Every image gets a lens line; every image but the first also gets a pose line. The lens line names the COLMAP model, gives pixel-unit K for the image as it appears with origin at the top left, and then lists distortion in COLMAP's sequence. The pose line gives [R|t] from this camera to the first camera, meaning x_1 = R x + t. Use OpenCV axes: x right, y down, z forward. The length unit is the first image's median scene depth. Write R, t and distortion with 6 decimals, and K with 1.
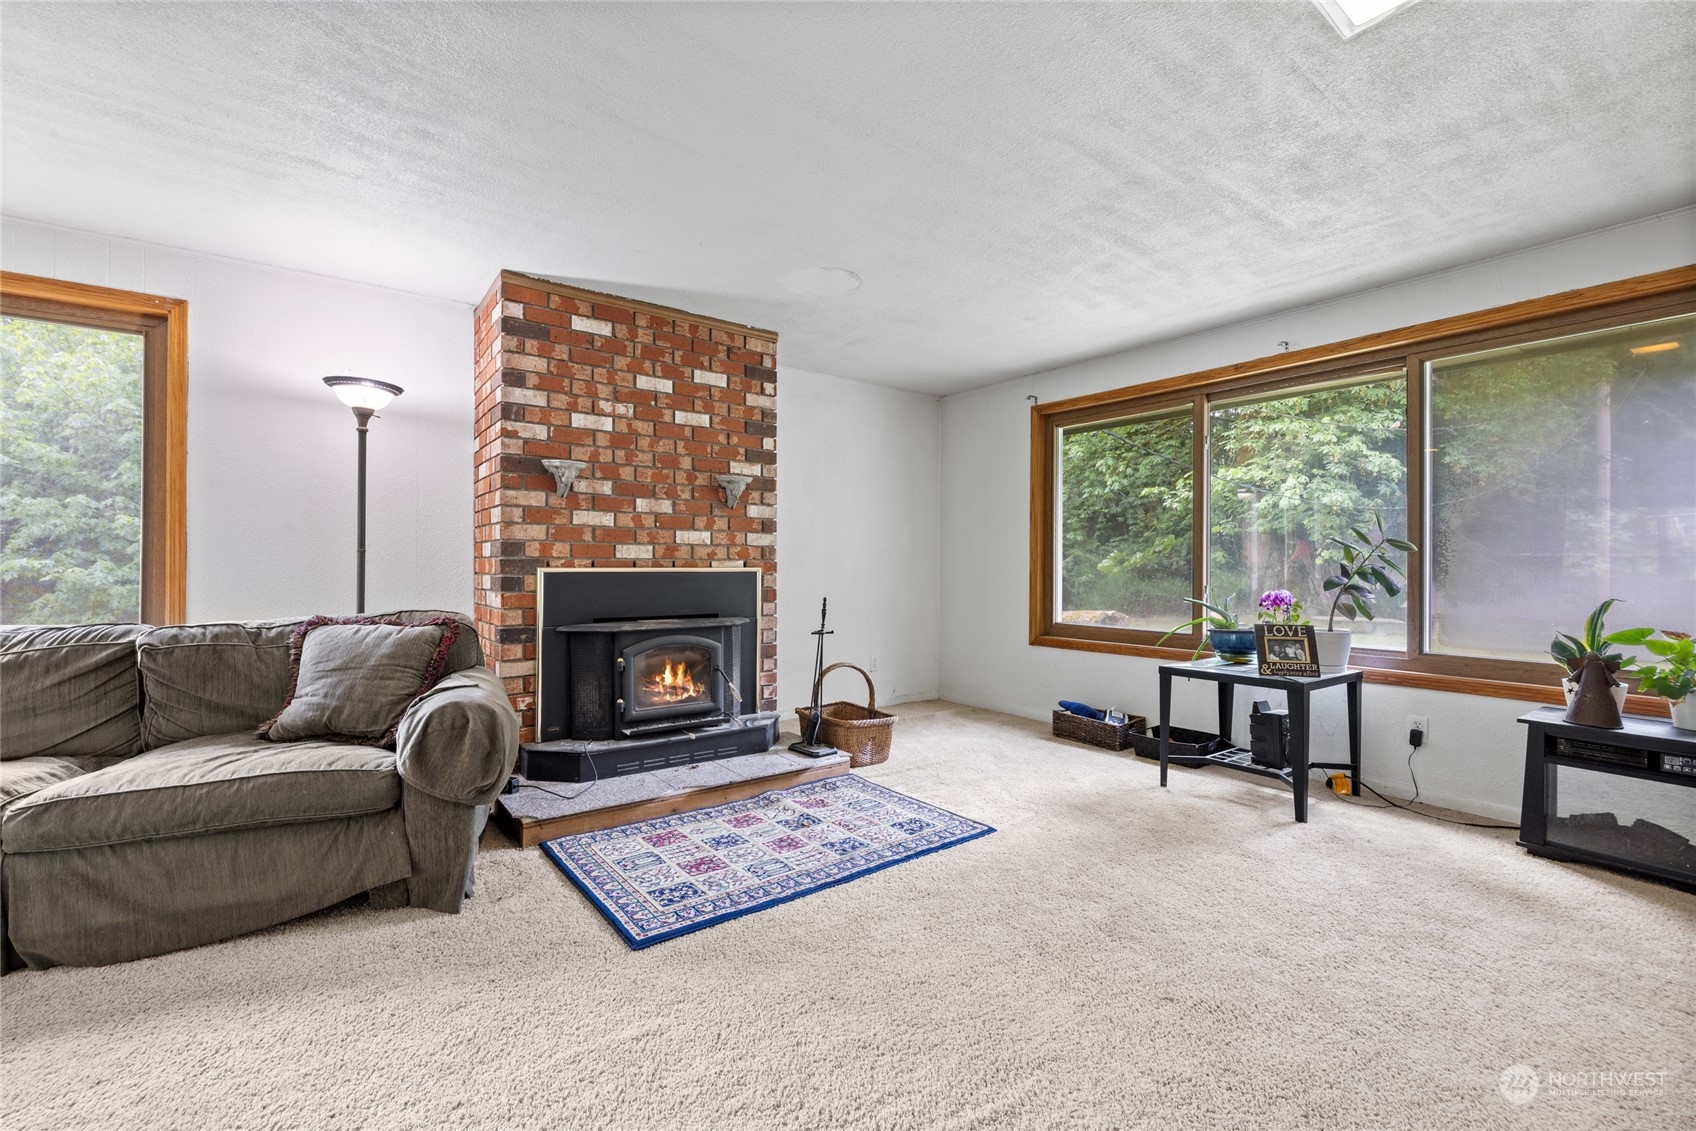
lens RADIAL K [[712.5, 0, 828.0], [0, 712.5, 566.5], [0, 0, 1]] dist [-0.001672, 0.000323]
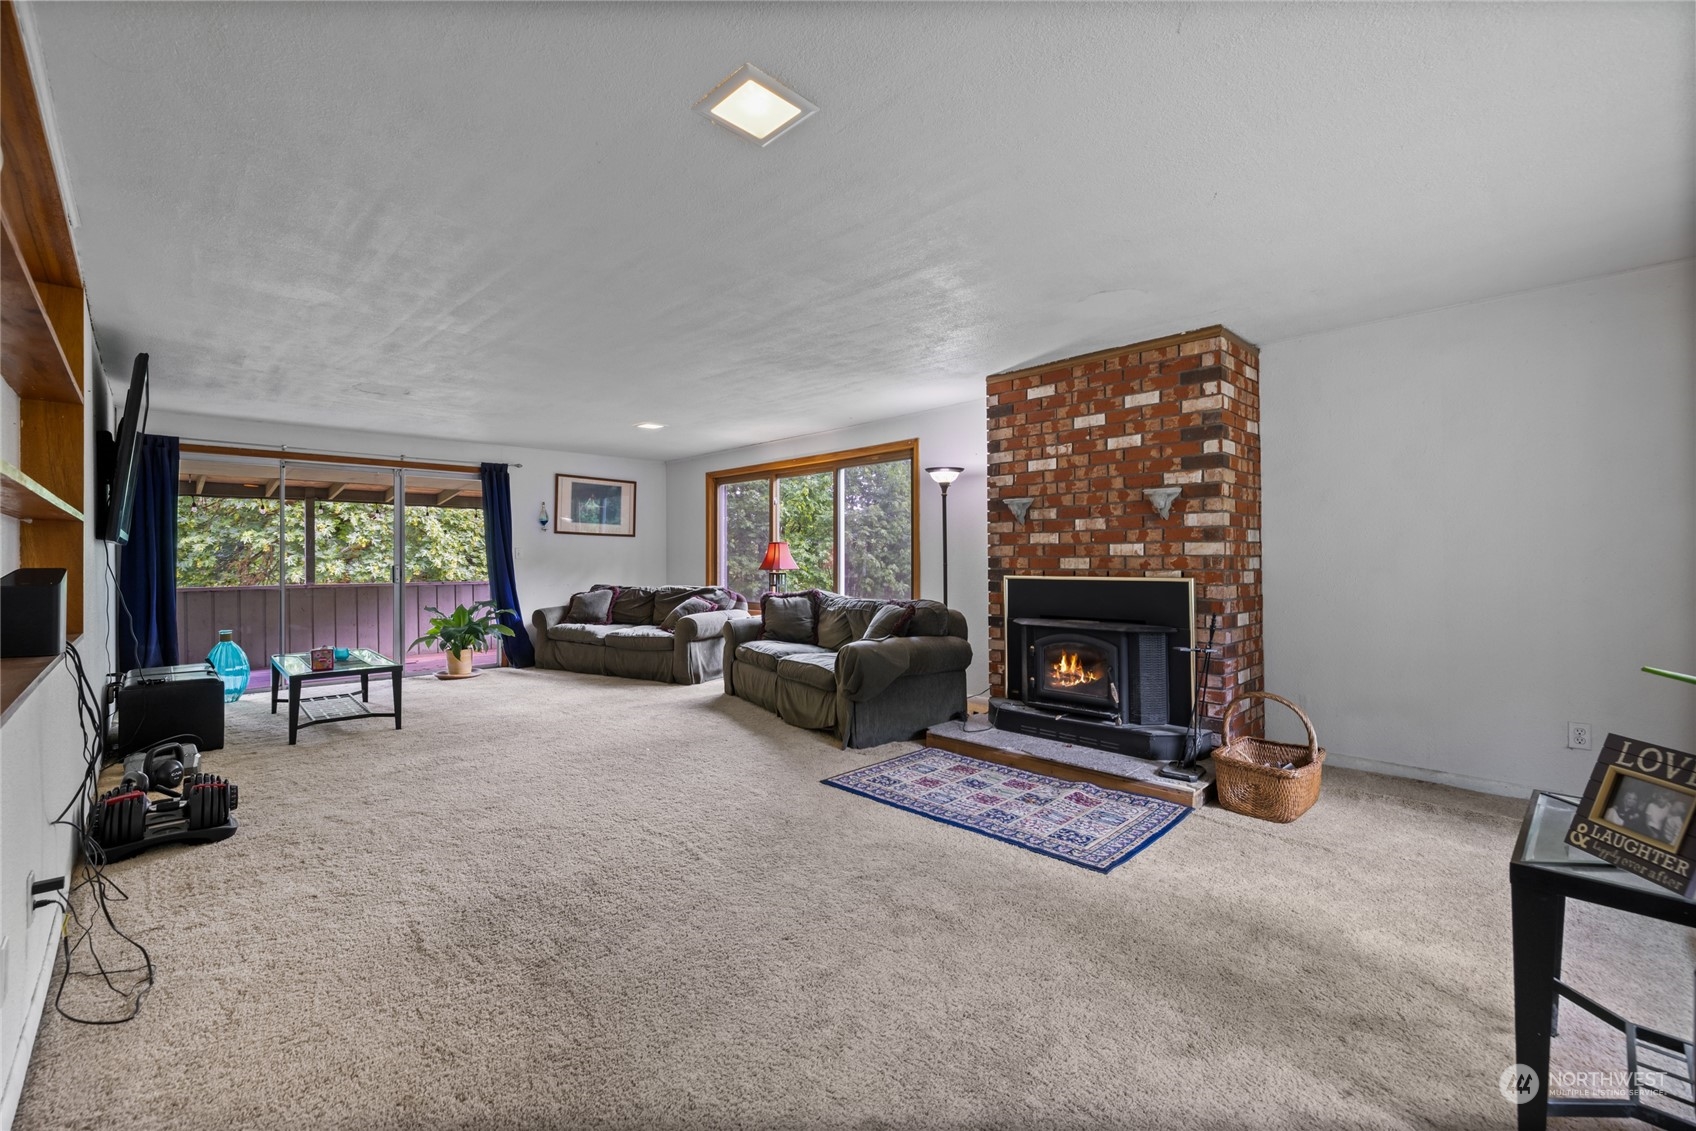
lens RADIAL K [[709.4, 0, 825.4], [0, 709.4, 554.6], [0, 0, 1]] dist [-0.000873, -0.000105]
pose [[0.126648, -0.011954, -0.991876, 0.926717], [0.004937, 0.999923, -0.011421, -0.025260], [0.991935, -0.003451, 0.126697, 0.446725]]
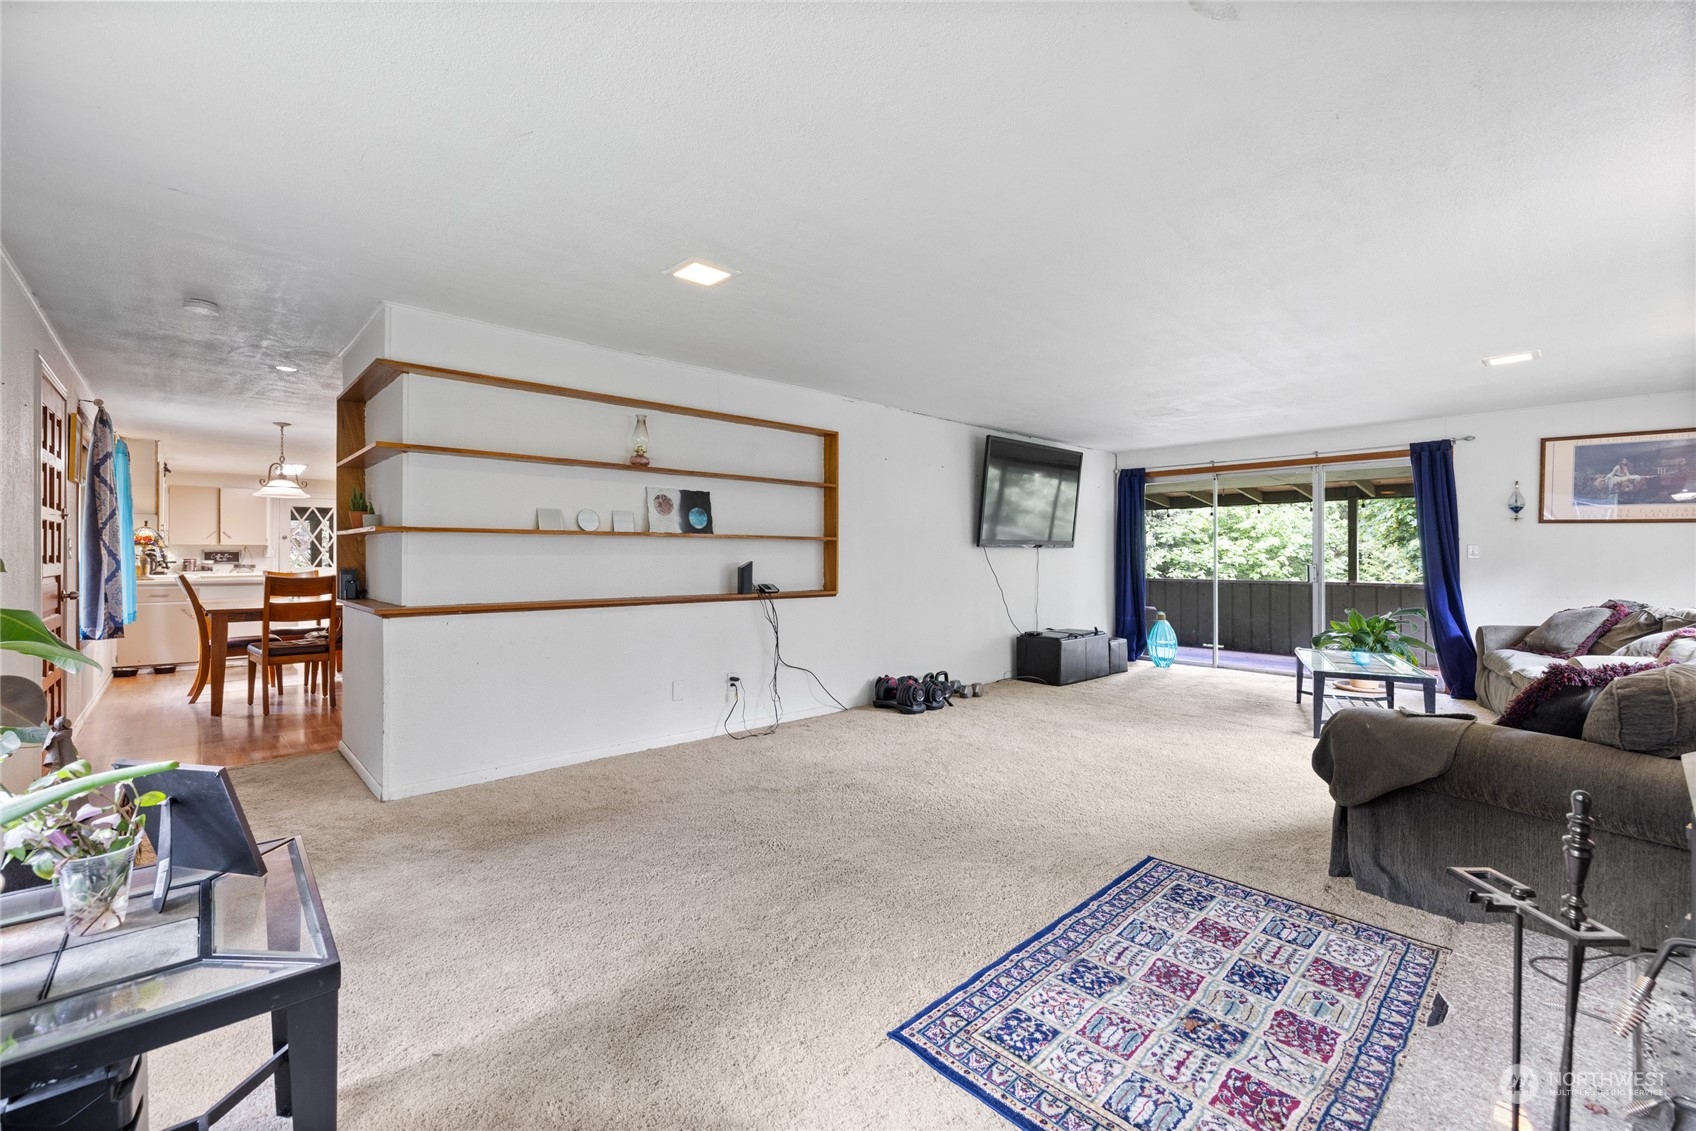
lens RADIAL K [[708.1, 0, 834.9], [0, 708.1, 556.0], [0, 0, 1]] dist [0.008559, -0.000204]
pose [[-0.993880, -0.009379, -0.110063, 0.297962], [-0.009421, 0.999956, -0.000137, -0.034686], [0.110059, 0.000900, -0.993925, 1.353105]]
